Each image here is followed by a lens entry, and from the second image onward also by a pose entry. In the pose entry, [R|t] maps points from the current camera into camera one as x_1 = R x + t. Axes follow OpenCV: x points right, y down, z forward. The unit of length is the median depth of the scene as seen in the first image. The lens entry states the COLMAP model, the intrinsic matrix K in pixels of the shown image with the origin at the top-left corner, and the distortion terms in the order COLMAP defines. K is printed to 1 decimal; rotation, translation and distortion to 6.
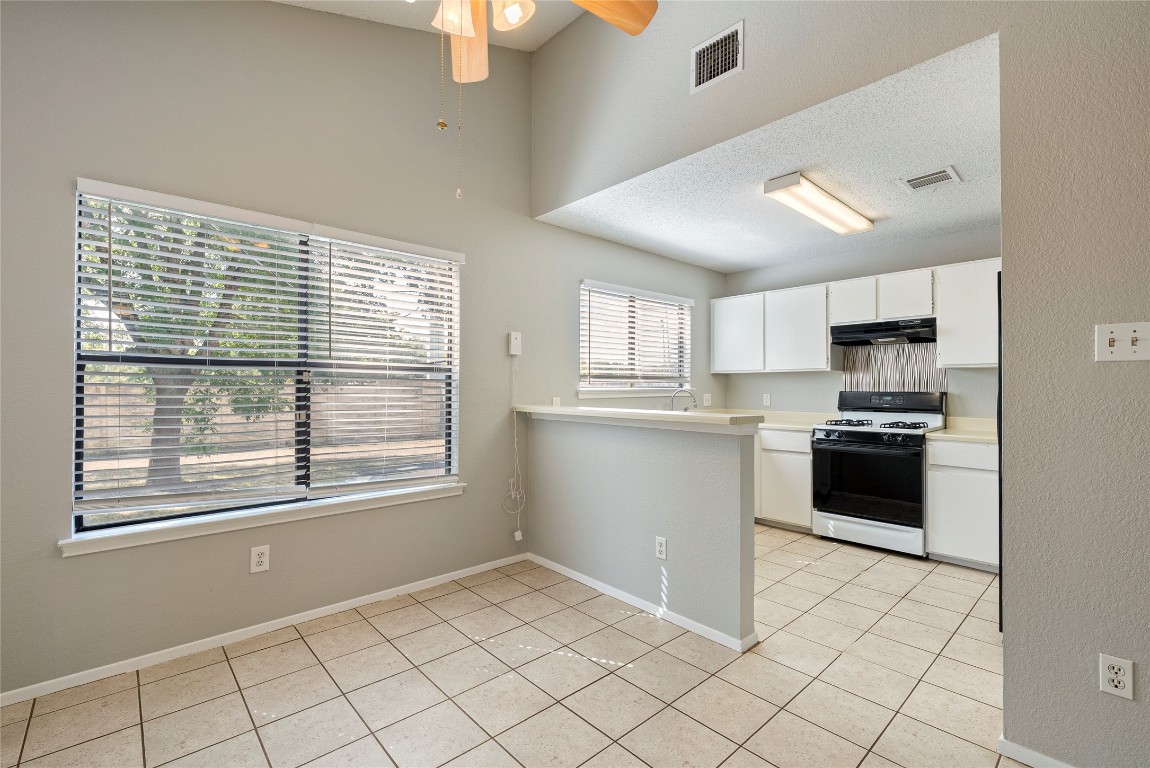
lens RADIAL K [[504.6, 0, 575.0], [0, 504.6, 384.0], [0, 0, 1]] dist [0.000670, 0.000014]
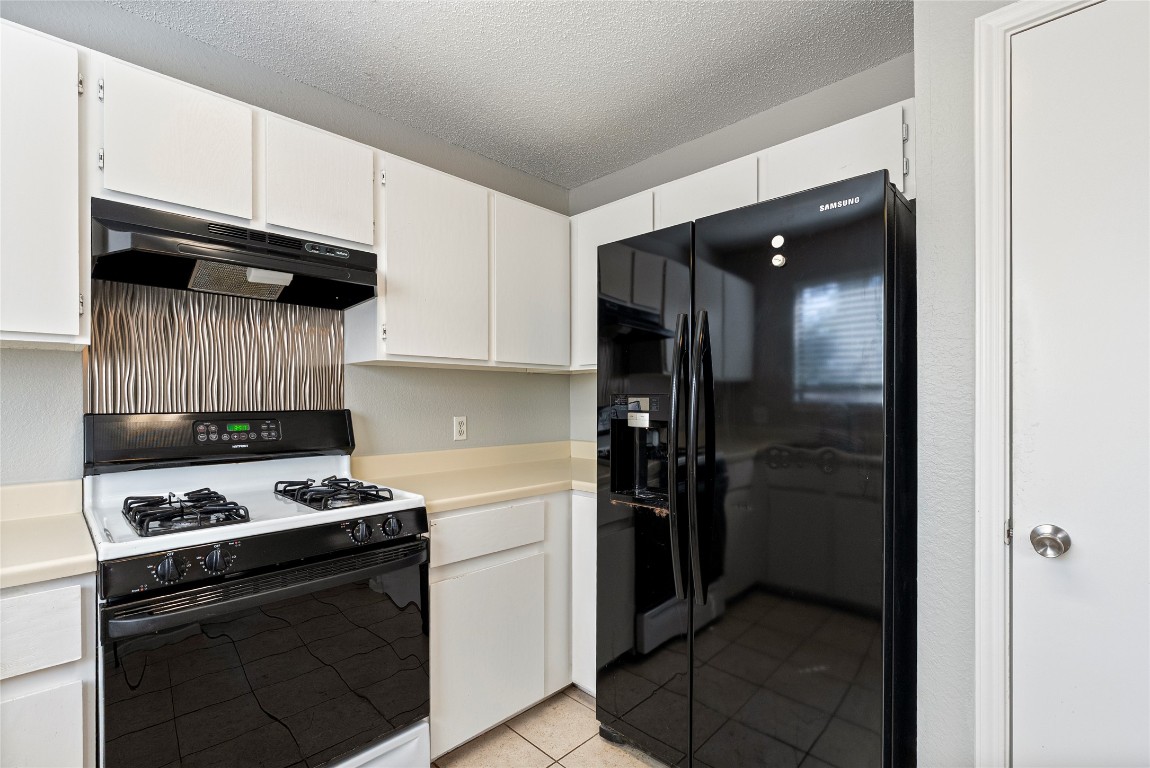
lens RADIAL K [[522.7, 0, 571.6], [0, 522.7, 397.2], [0, 0, 1]] dist [-0.001632, -0.000279]
pose [[-0.056759, 0.005467, 0.998373, 0.186183], [-0.003188, 0.999979, -0.005657, 0.005379], [-0.998383, -0.003504, -0.056740, 0.750199]]
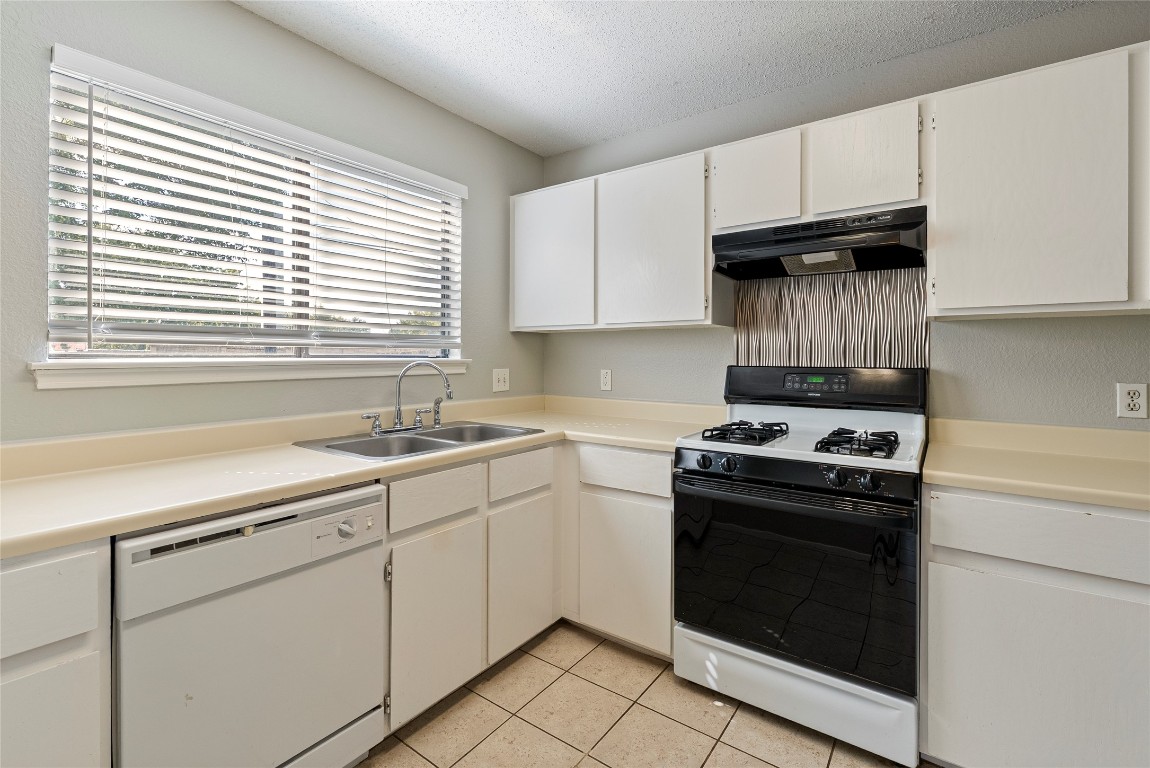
lens RADIAL K [[518.6, 0, 573.6], [0, 518.6, 359.6], [0, 0, 1]] dist [0.008078, -0.000018]
pose [[0.977932, 0.001733, 0.208914, 0.271352], [-0.004616, 0.999901, 0.013310, 0.002292], [-0.208871, -0.013980, 0.977843, 0.537801]]
